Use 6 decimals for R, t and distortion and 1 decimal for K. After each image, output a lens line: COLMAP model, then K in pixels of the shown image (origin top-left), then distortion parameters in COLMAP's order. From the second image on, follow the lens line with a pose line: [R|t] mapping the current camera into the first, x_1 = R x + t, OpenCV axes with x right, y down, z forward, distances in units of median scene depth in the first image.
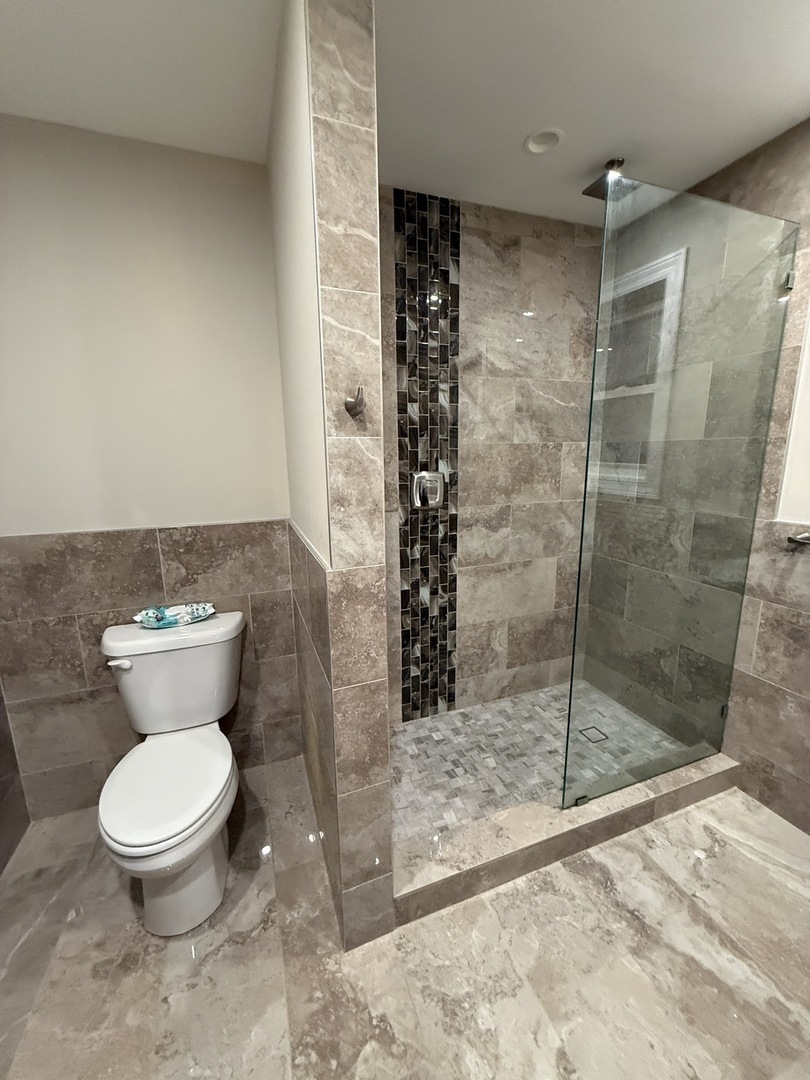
lens RADIAL K [[431.2, 0, 404.3], [0, 431.2, 537.1], [0, 0, 1]] dist [-0.000095, 0.000487]
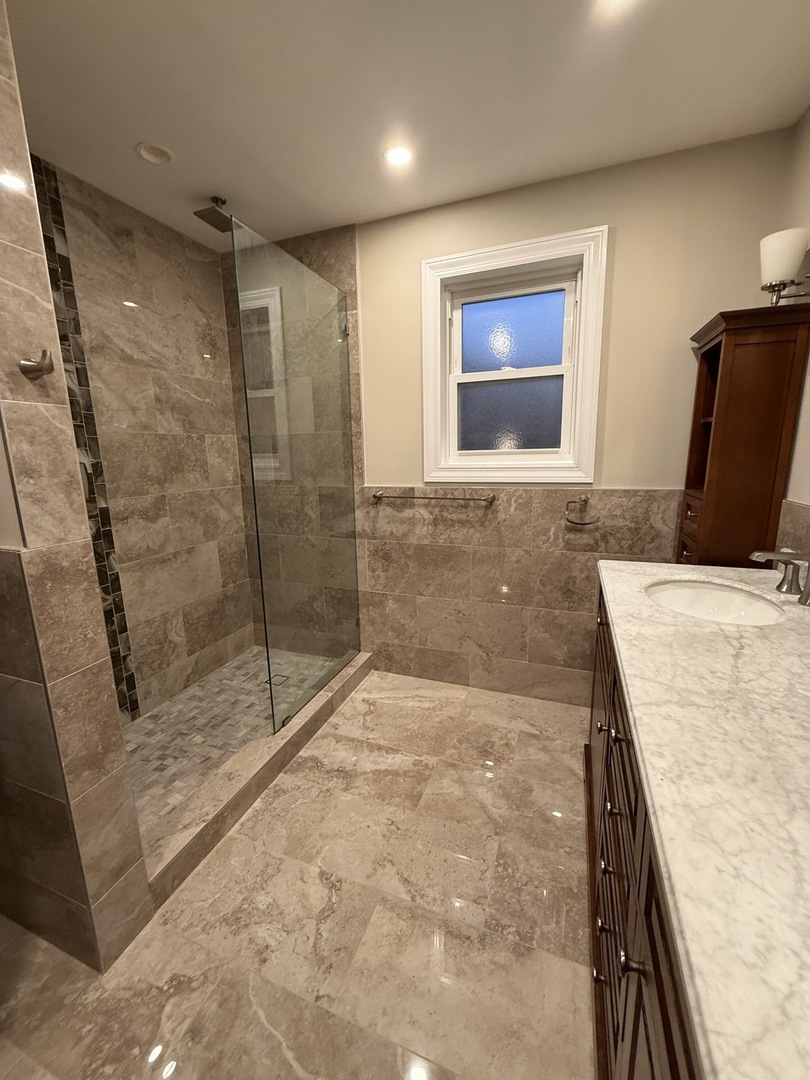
lens RADIAL K [[431.2, 0, 403.2], [0, 431.2, 537.3], [0, 0, 1]] dist [-0.000095, 0.000487]
pose [[0.662224, -0.145158, 0.735111, -0.192084], [0.157034, 0.986156, 0.053267, 0.078603], [-0.732666, 0.080163, 0.675851, -0.115258]]
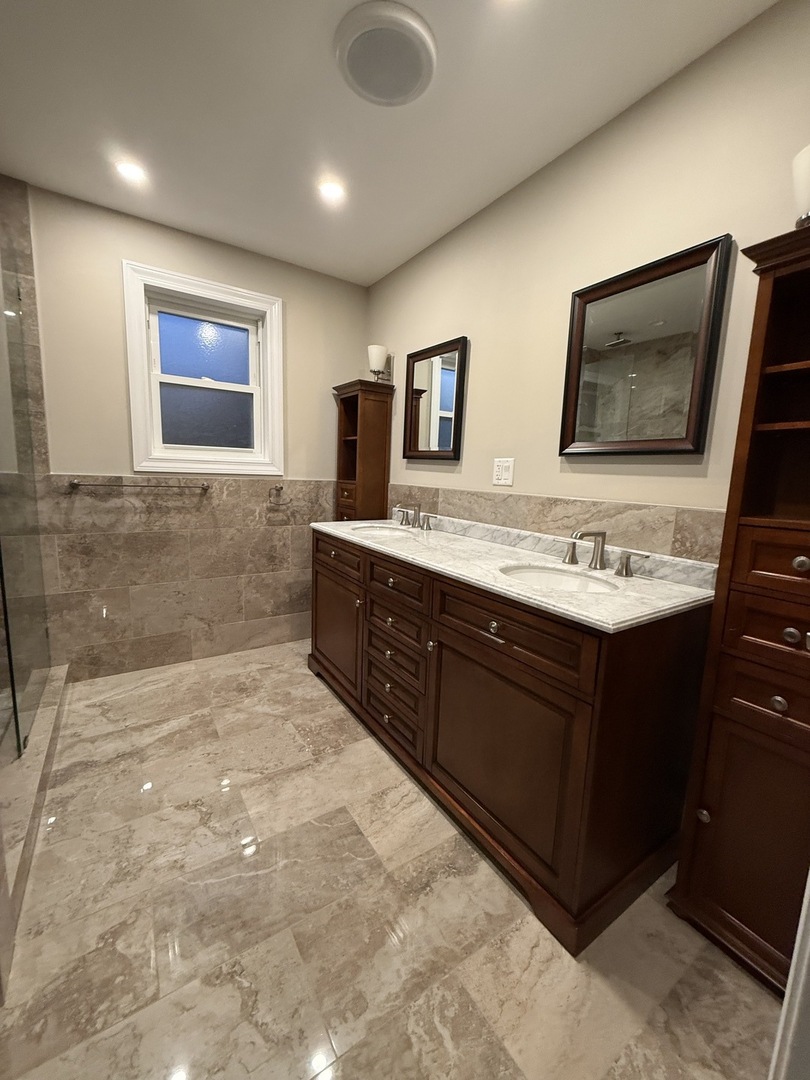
lens RADIAL K [[431.2, 0, 401.6], [0, 431.2, 538.2], [0, 0, 1]] dist [-0.000095, 0.000487]
pose [[-0.217721, -0.139320, 0.966016, -0.701854], [0.157436, 0.971785, 0.175635, 0.091915], [-0.963230, 0.190325, -0.189644, 0.223093]]
